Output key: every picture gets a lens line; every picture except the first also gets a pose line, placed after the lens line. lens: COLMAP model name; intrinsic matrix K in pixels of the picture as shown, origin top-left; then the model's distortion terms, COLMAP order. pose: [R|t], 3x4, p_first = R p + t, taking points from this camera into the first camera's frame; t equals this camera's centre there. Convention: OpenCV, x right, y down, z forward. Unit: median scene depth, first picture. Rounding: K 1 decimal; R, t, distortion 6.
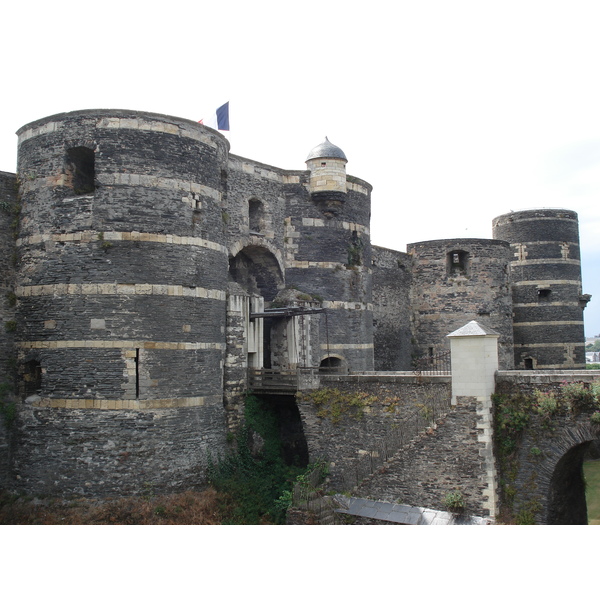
lens RADIAL K [[673.3, 0, 299.6], [0, 673.3, 299.4], [0, 0, 1]] dist [-0.108375, 0.000000]
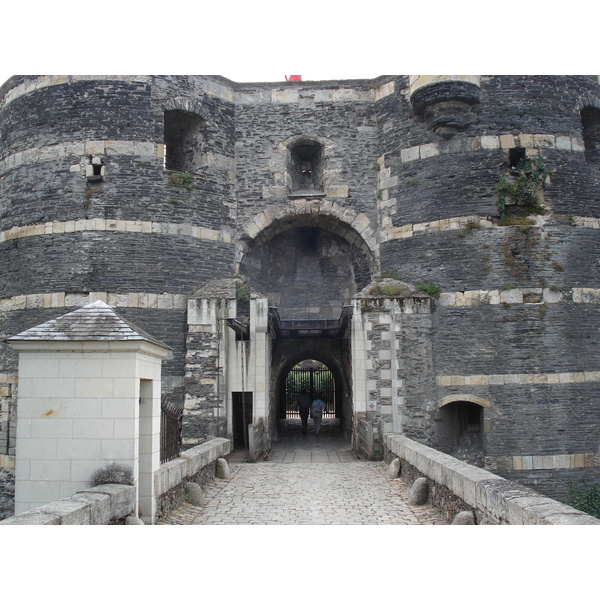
lens RADIAL K [[673.3, 0, 300.0], [0, 673.3, 297.8], [0, 0, 1]] dist [-0.108375, 0.000000]
pose [[0.597499, -0.105040, -0.794960, 0.398759], [0.060652, 0.994463, -0.085814, 0.045586], [0.799573, 0.003058, 0.600562, 0.622171]]
